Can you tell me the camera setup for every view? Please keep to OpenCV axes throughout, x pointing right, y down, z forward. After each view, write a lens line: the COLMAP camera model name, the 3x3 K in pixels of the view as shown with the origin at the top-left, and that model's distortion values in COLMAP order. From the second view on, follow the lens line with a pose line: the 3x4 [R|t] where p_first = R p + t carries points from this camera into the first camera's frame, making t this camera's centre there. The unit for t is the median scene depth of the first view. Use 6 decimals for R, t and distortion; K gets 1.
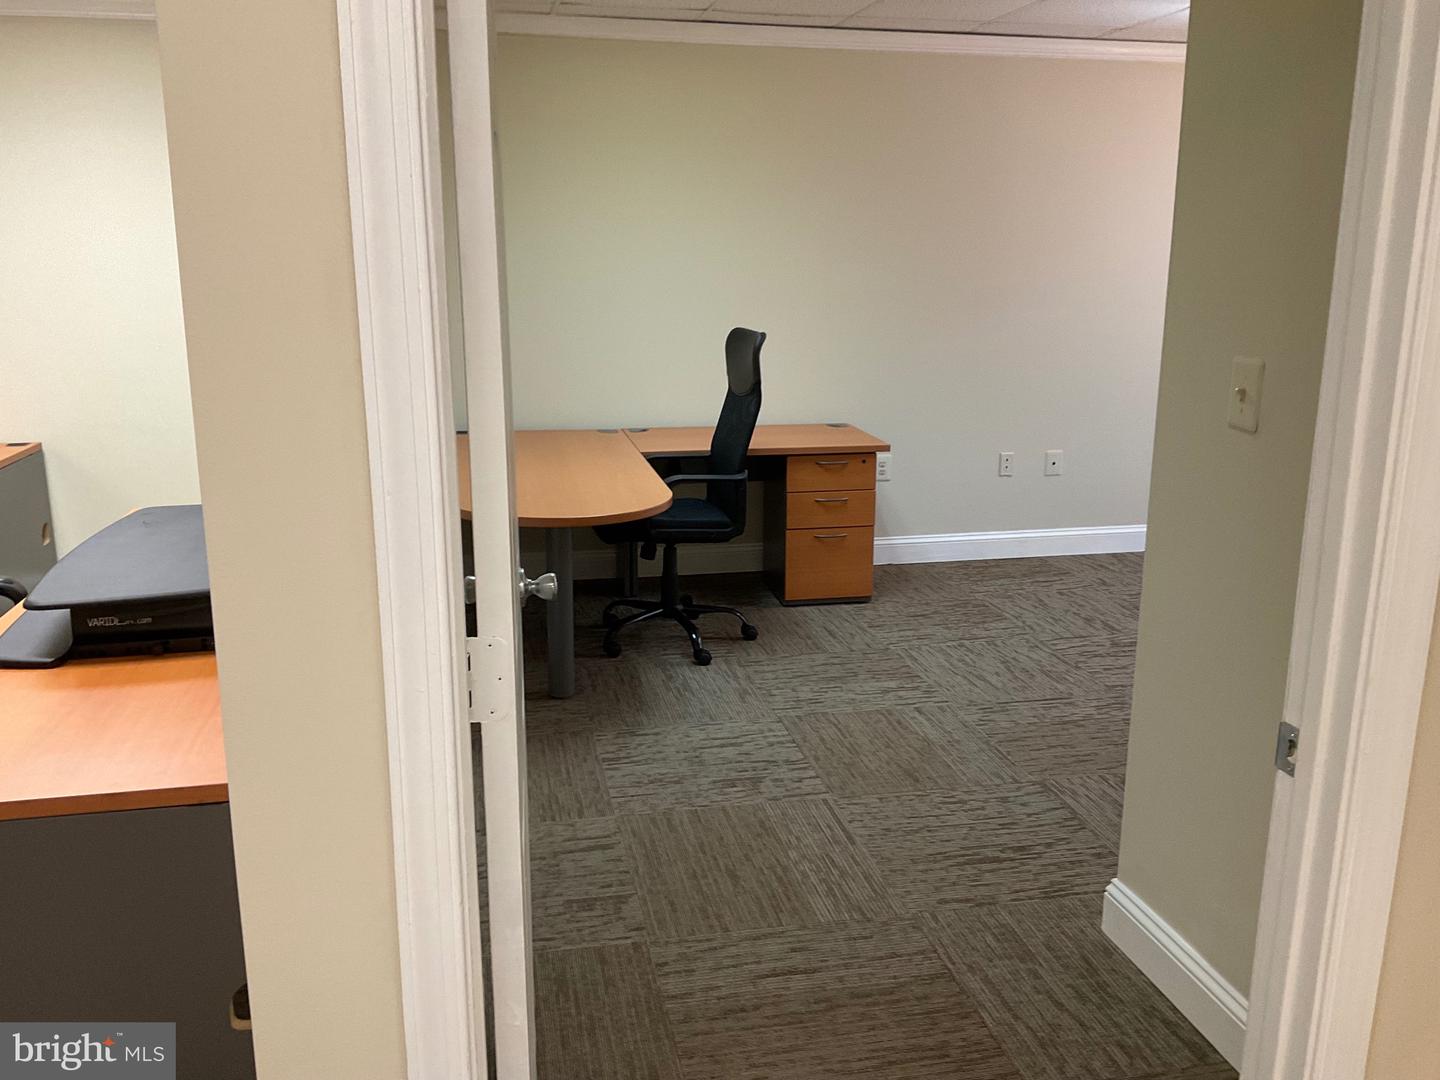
lens RADIAL K [[1192.3, 0, 714.7], [0, 1192.3, 537.8], [0, 0, 1]] dist [0.070724, -0.131443]
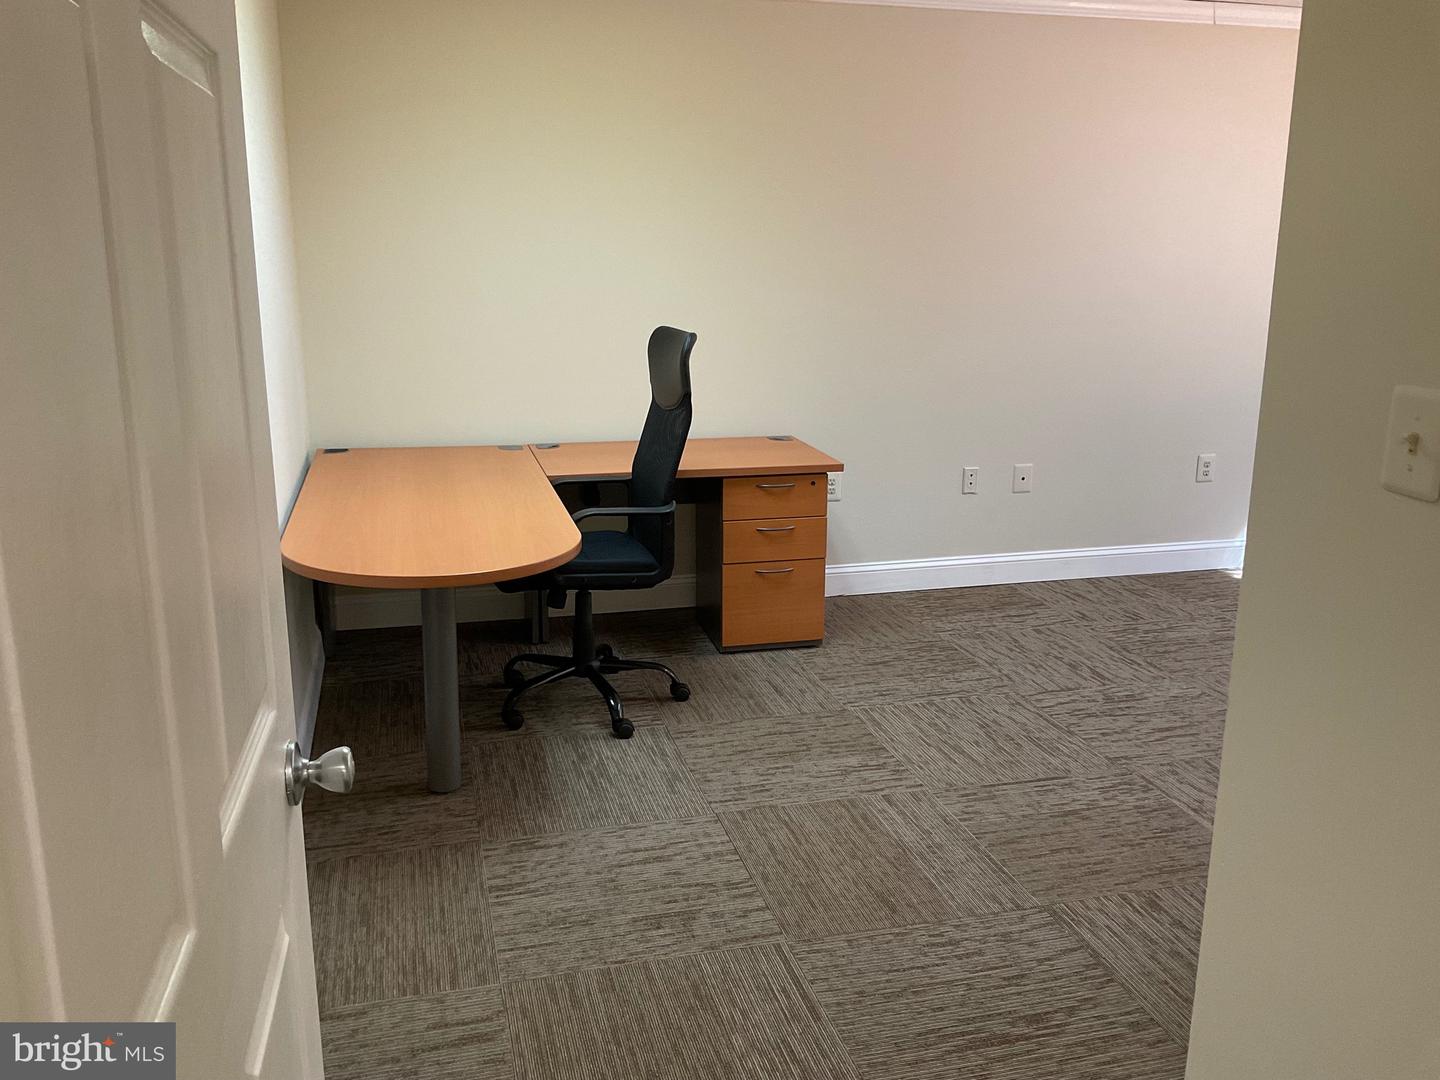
lens RADIAL K [[1192.3, 0, 720.4], [0, 1192.3, 543.6], [0, 0, 1]] dist [0.070724, -0.131443]
pose [[0.998167, -0.009760, 0.059725, 0.009923], [0.009027, 0.999881, 0.012544, -0.041299], [-0.059840, -0.011982, 0.998136, 0.197496]]
